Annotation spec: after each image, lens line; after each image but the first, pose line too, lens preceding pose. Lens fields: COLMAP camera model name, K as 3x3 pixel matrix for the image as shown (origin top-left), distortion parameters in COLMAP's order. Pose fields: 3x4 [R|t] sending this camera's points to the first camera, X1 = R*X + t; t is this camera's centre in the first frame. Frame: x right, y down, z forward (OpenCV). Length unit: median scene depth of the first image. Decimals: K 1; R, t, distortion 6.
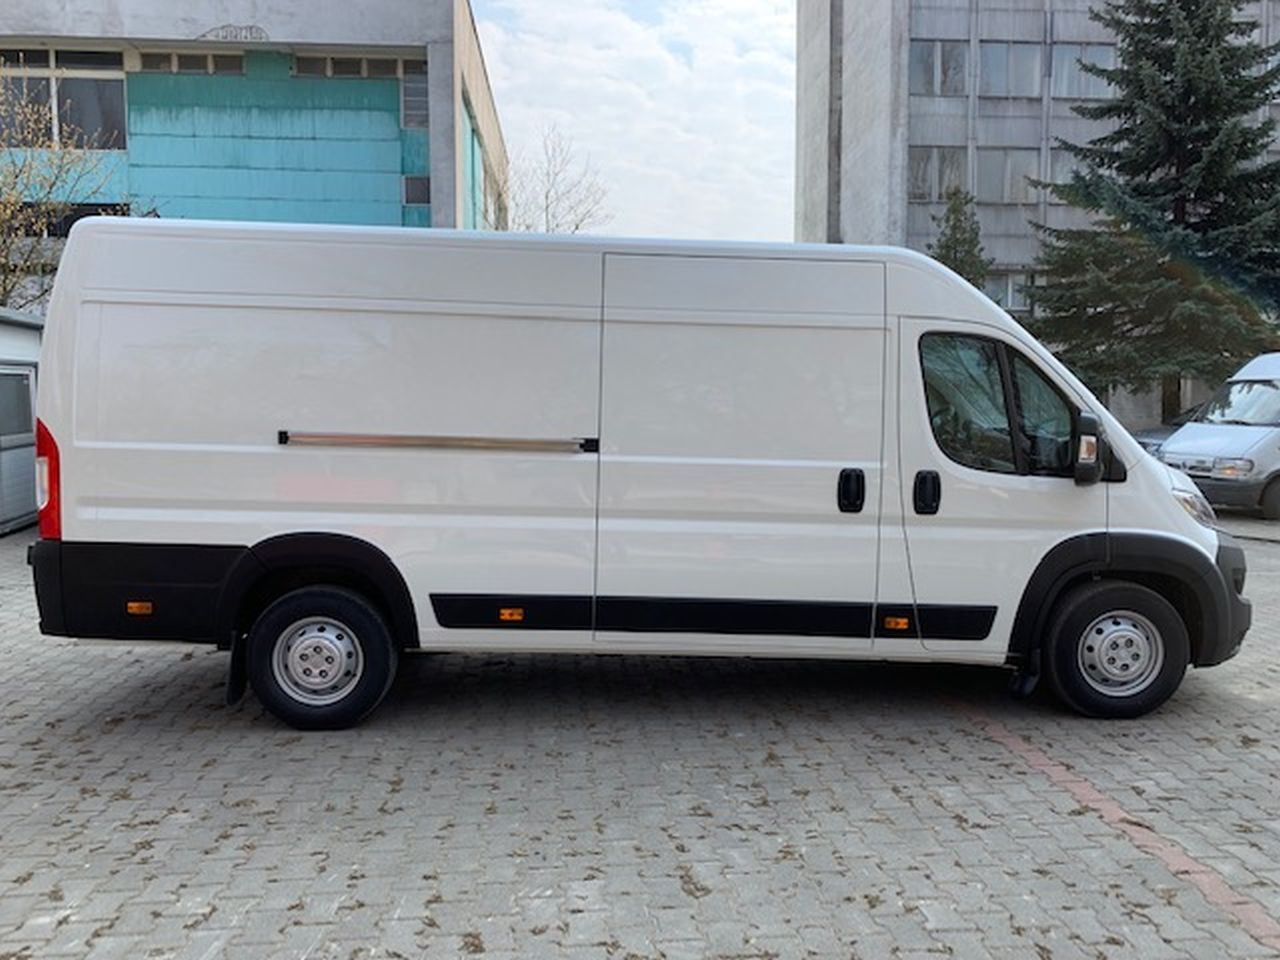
lens RADIAL K [[966.4, 0, 640.0], [0, 966.4, 480.0], [0, 0, 1]] dist [0.000870, 0.000109]
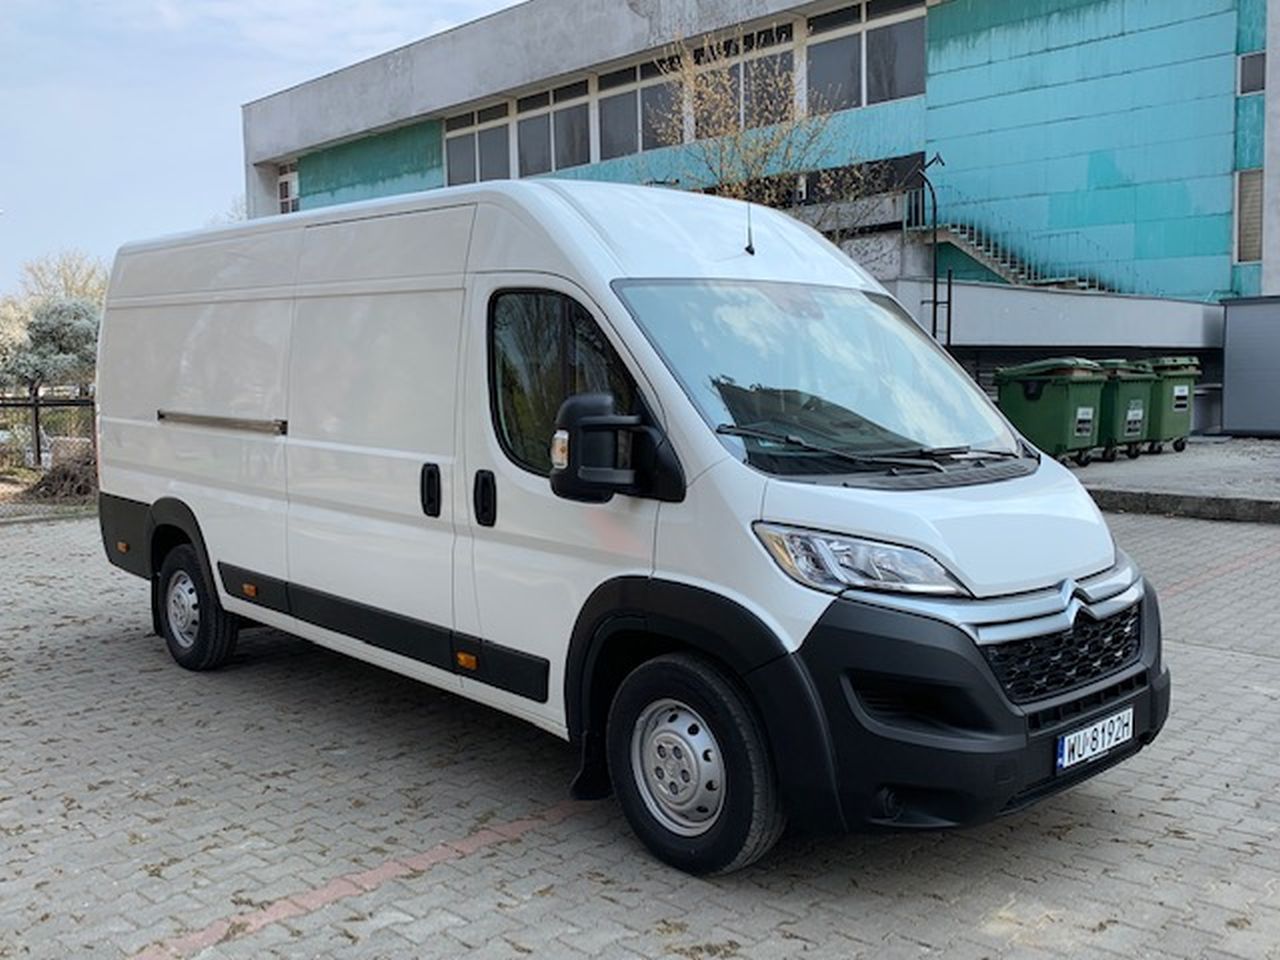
lens RADIAL K [[1172.8, 0, 640.0], [0, 1172.8, 480.0], [0, 0, 1]] dist [-0.008772, -0.004489]
pose [[0.668358, 0.053135, -0.741939, 1.109587], [-0.038676, 0.998579, 0.036674, -0.041280], [0.742833, 0.004184, 0.669463, 0.484936]]
